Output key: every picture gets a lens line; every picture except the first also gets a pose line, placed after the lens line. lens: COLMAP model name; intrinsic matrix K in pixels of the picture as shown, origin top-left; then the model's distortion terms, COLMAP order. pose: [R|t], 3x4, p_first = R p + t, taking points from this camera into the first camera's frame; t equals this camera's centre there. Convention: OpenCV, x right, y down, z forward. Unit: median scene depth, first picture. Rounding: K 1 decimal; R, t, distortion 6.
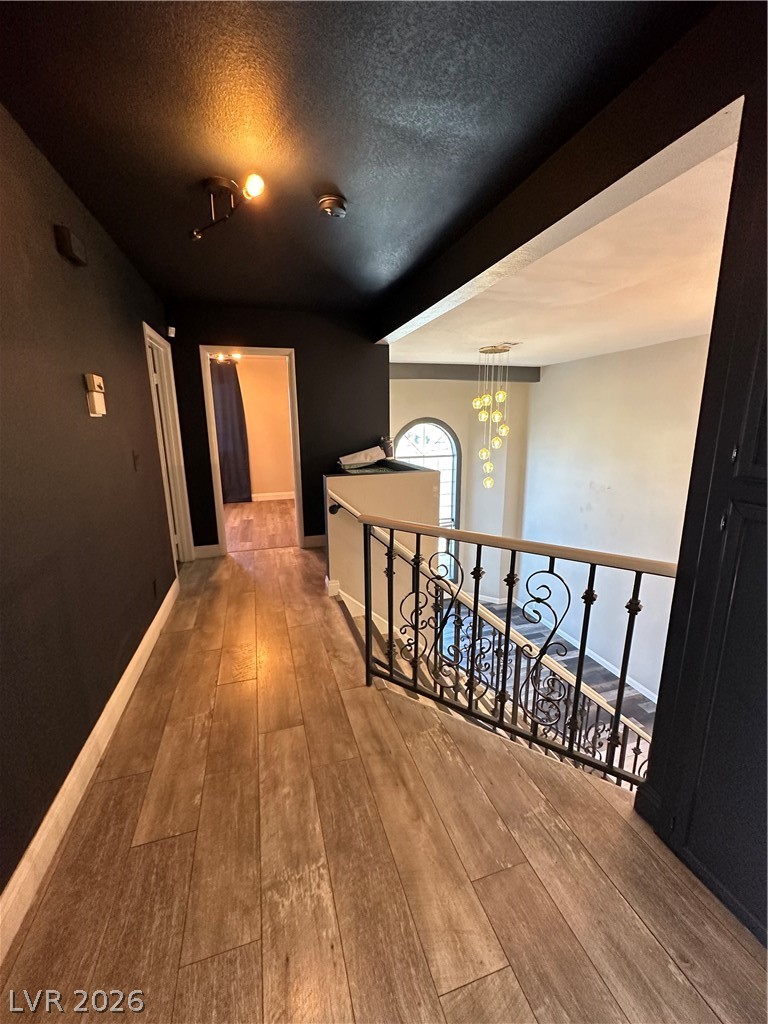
lens RADIAL K [[417.0, 0, 382.7], [0, 417.0, 514.9], [0, 0, 1]] dist [0.000243, 0.000107]
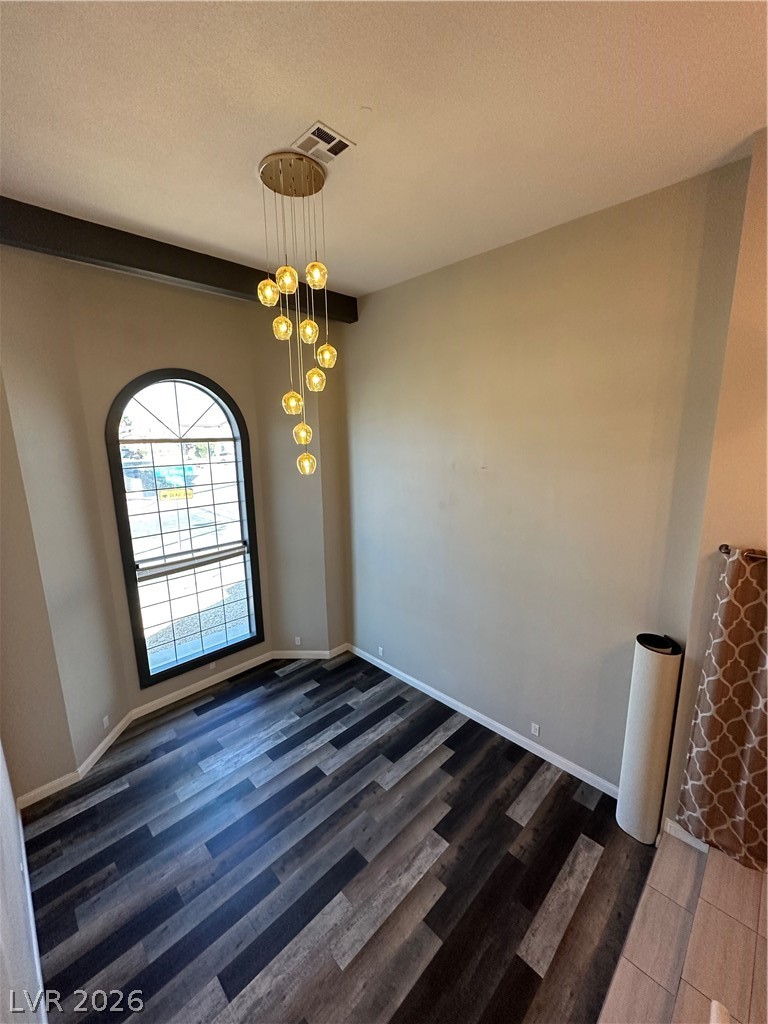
lens RADIAL K [[407.6, 0, 384.0], [0, 407.6, 512.0], [0, 0, 1]] dist [-0.000760, 0.000514]
pose [[0.878164, -0.093517, 0.469129, 0.103743], [0.111269, 0.993738, -0.010190, -0.005934], [-0.465239, 0.061148, 0.883071, 0.544050]]
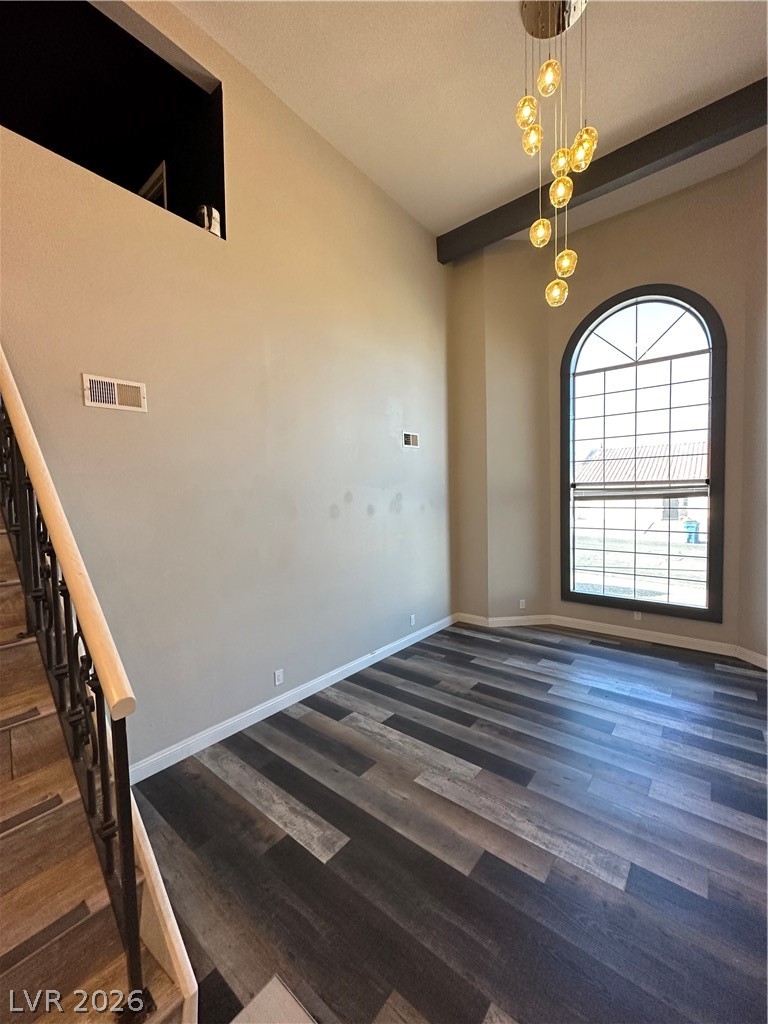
lens RADIAL K [[406.8, 0, 384.0], [0, 406.8, 512.0], [0, 0, 1]] dist [-0.002220, 0.000410]
pose [[0.564658, 0.032543, -0.824683, 0.521282], [-0.167542, 0.982937, -0.075928, 0.220061], [0.808140, 0.181042, 0.560476, 0.659109]]
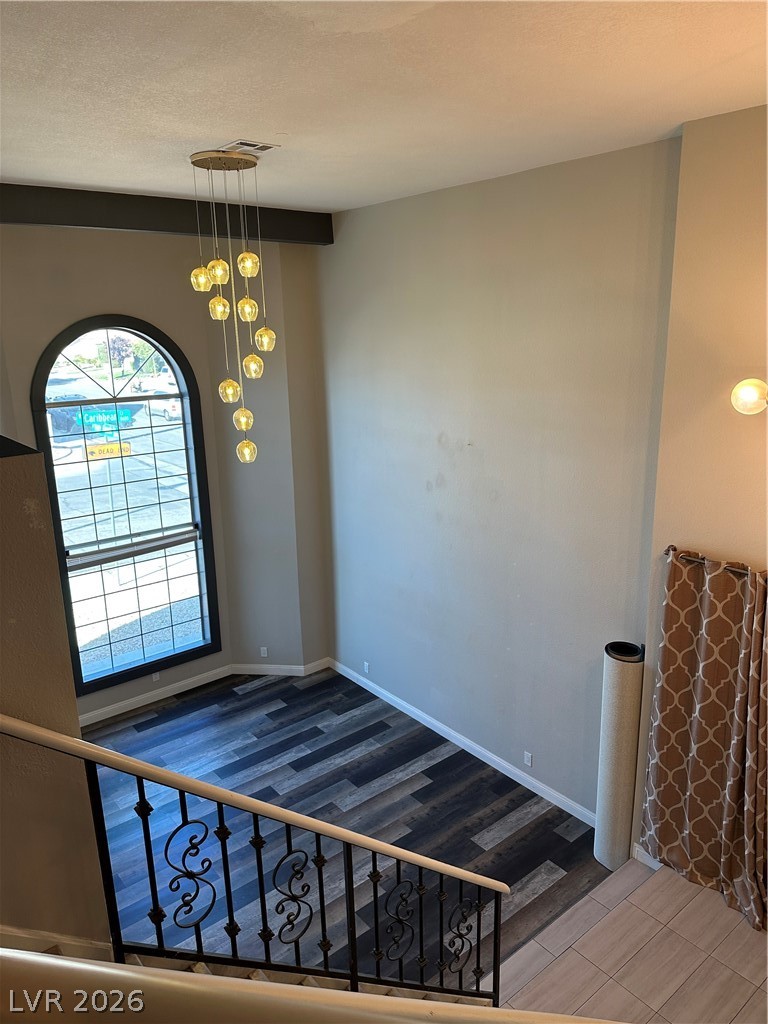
lens RADIAL K [[711.7, 0, 388.4], [0, 711.7, 507.8], [0, 0, 1]] dist [0.150717, -0.252819]
pose [[0.920362, -0.106716, 0.376225, 0.089603], [0.098767, 0.994290, 0.040414, -0.031236], [-0.378389, -0.000036, 0.925646, 0.188069]]
